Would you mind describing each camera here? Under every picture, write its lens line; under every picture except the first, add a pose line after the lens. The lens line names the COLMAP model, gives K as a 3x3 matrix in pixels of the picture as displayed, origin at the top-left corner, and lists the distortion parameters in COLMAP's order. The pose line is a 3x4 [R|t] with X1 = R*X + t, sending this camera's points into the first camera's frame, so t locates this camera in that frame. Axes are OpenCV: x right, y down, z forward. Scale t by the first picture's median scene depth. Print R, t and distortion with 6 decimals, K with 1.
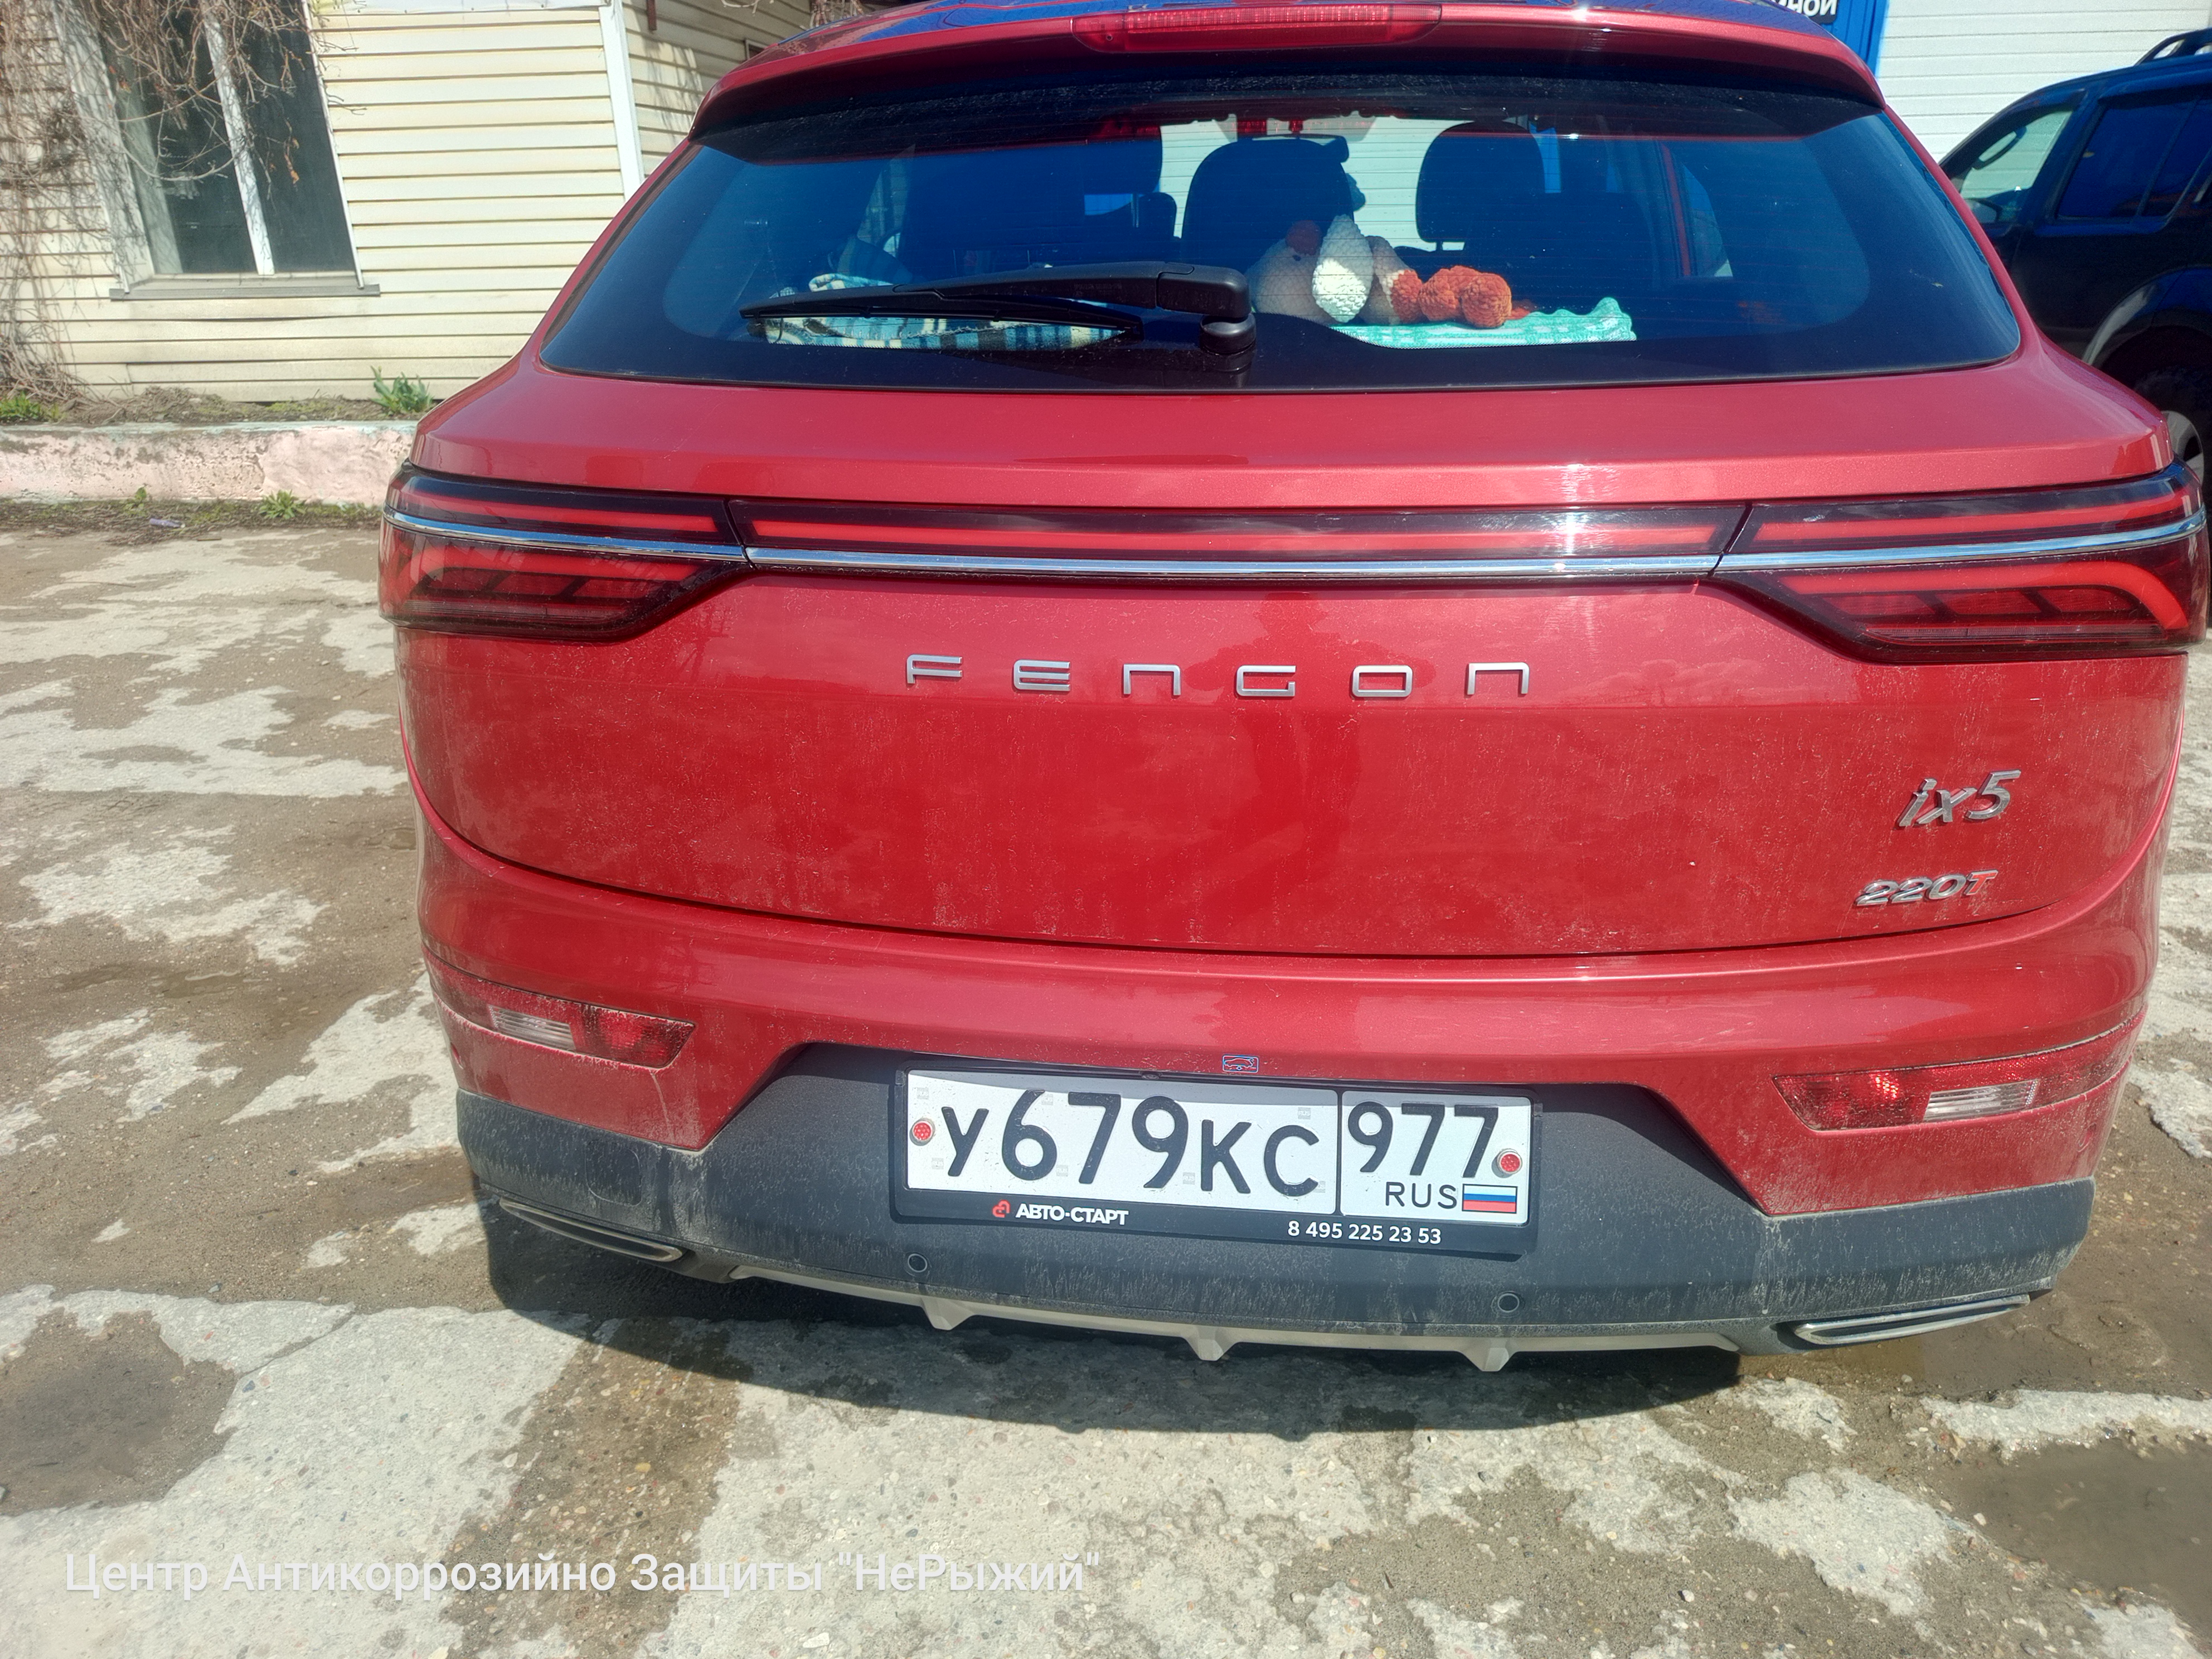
lens RADIAL K [[1515.6, 0, 1109.2], [0, 1515.6, 821.6], [0, 0, 1]] dist [0.018209, -0.014406]
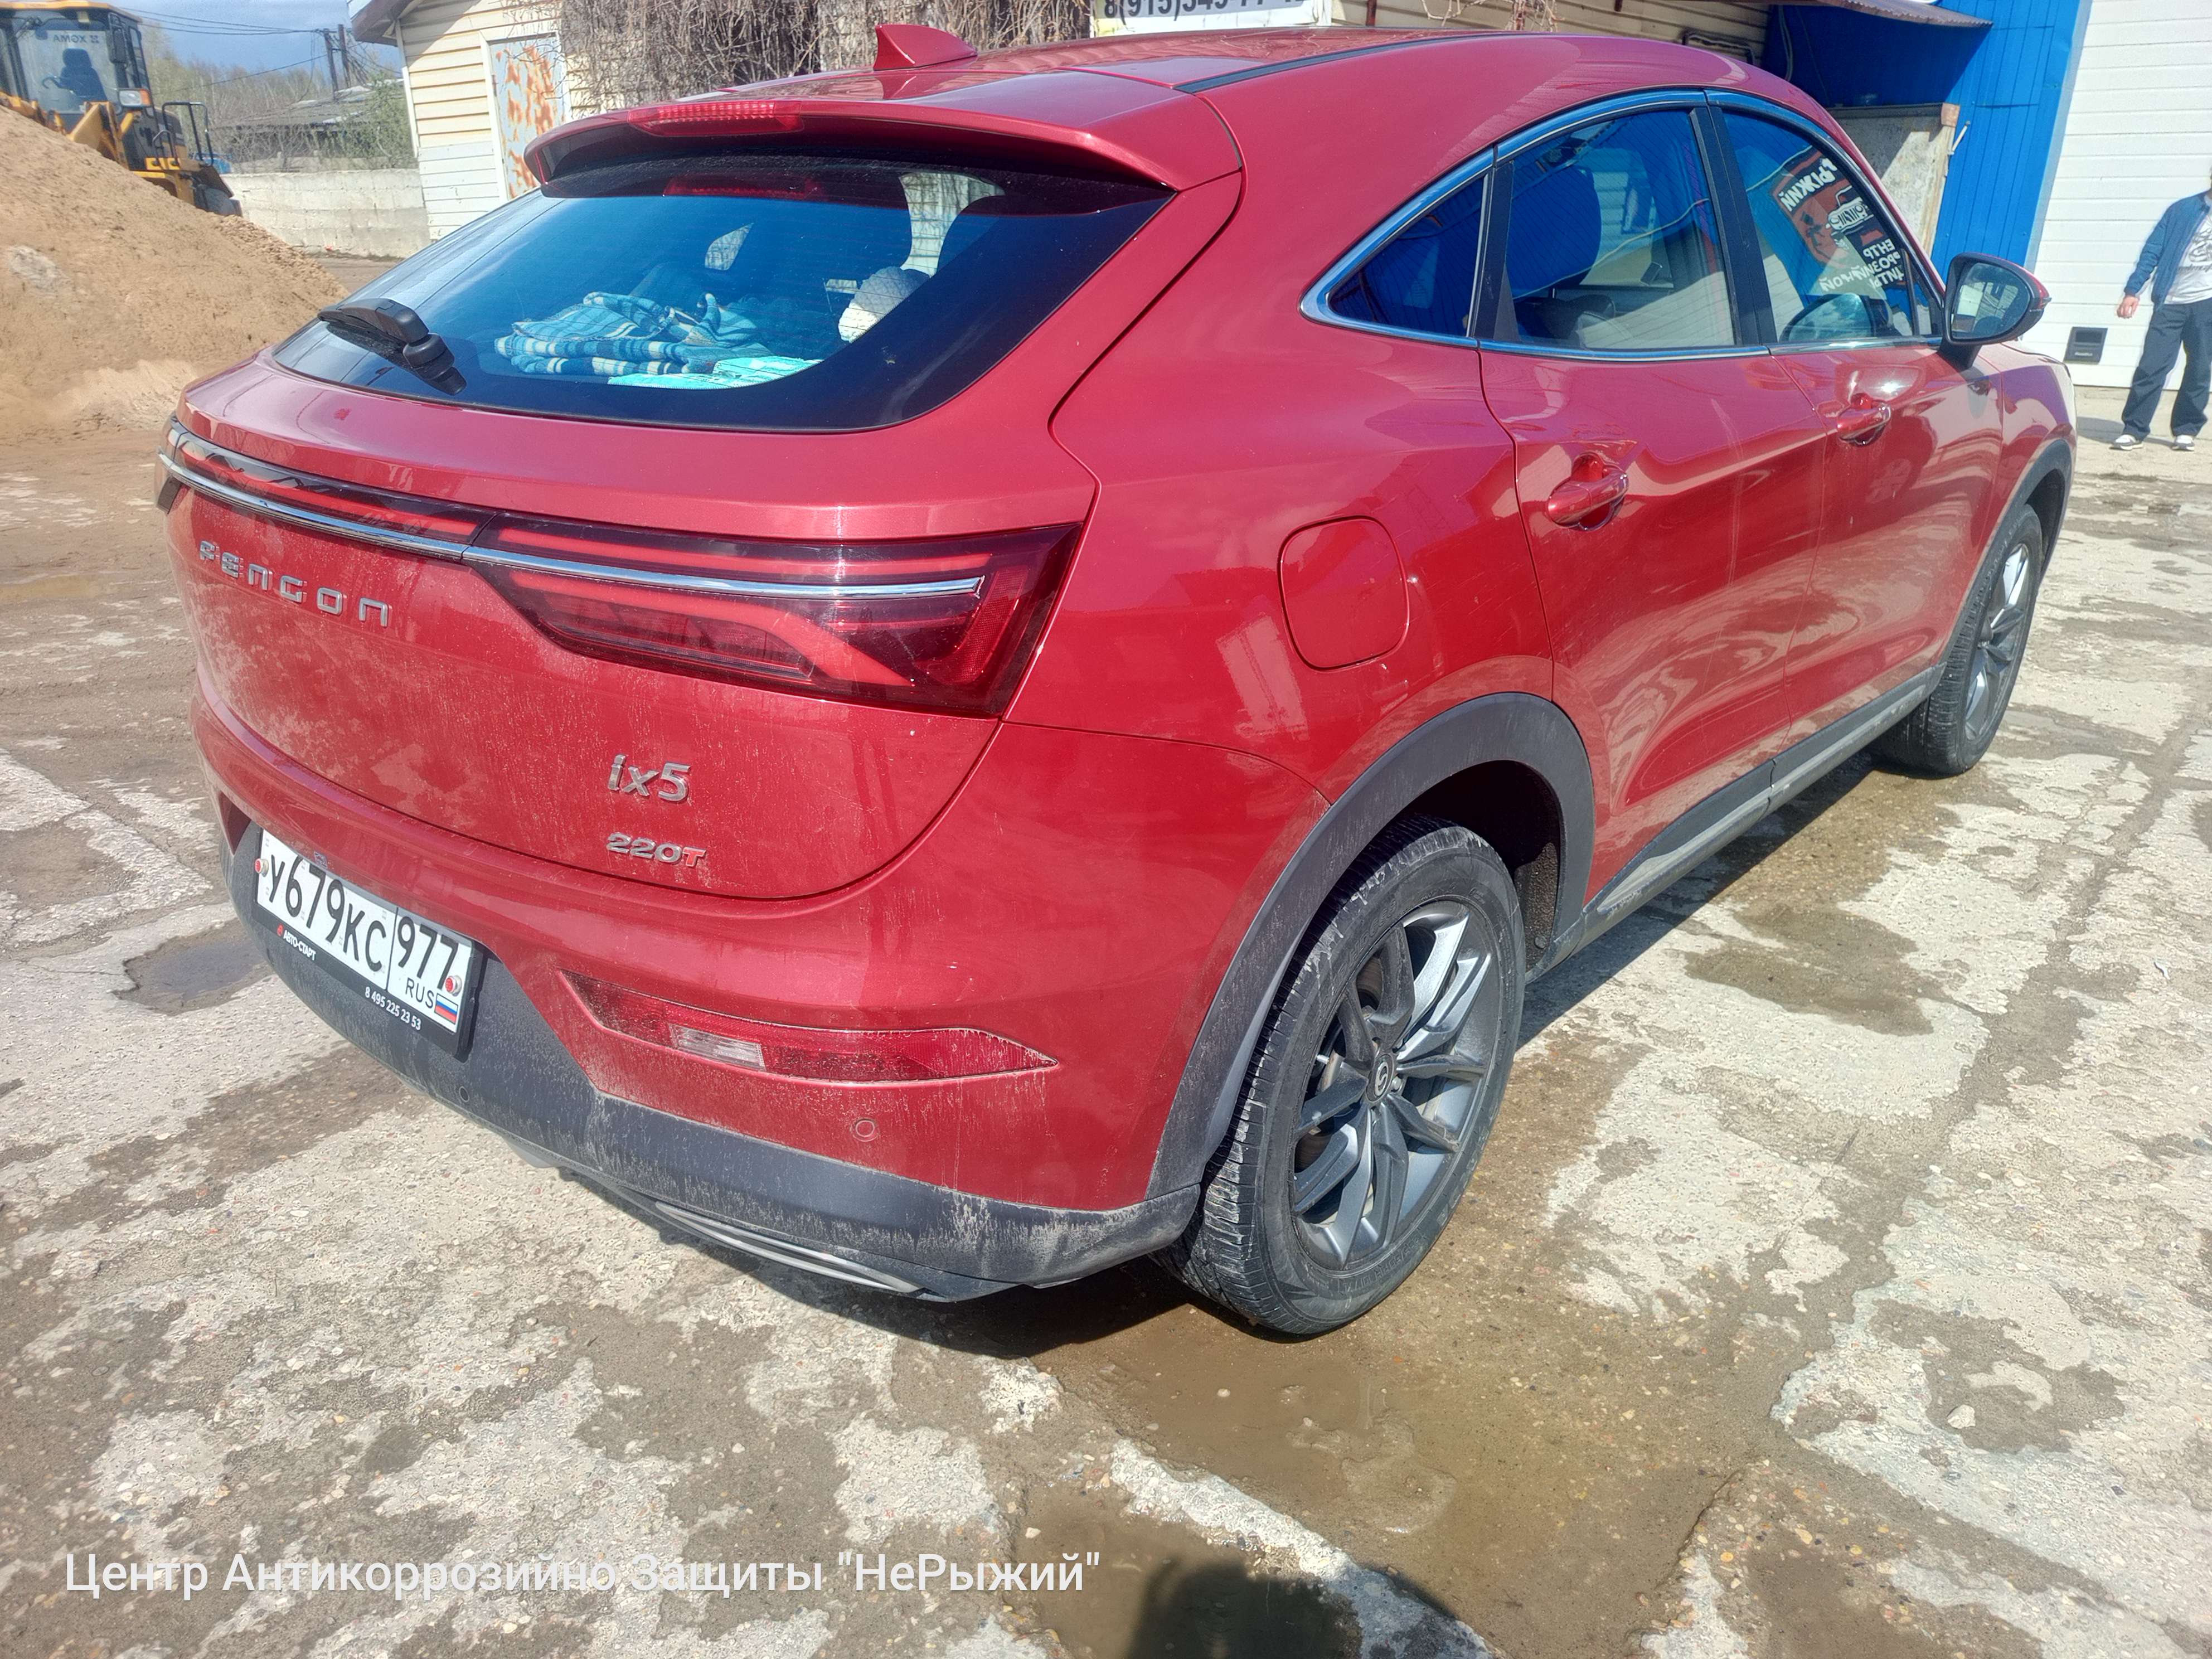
lens RADIAL K [[1515.6, 0, 1051.5], [0, 1515.6, 804.9], [0, 0, 1]] dist [0.018209, -0.014406]
pose [[0.820543, 0.216719, -0.528907, 1.321695], [-0.213092, 0.974610, 0.068755, -0.131112], [0.530378, 0.056289, 0.845890, 0.128937]]
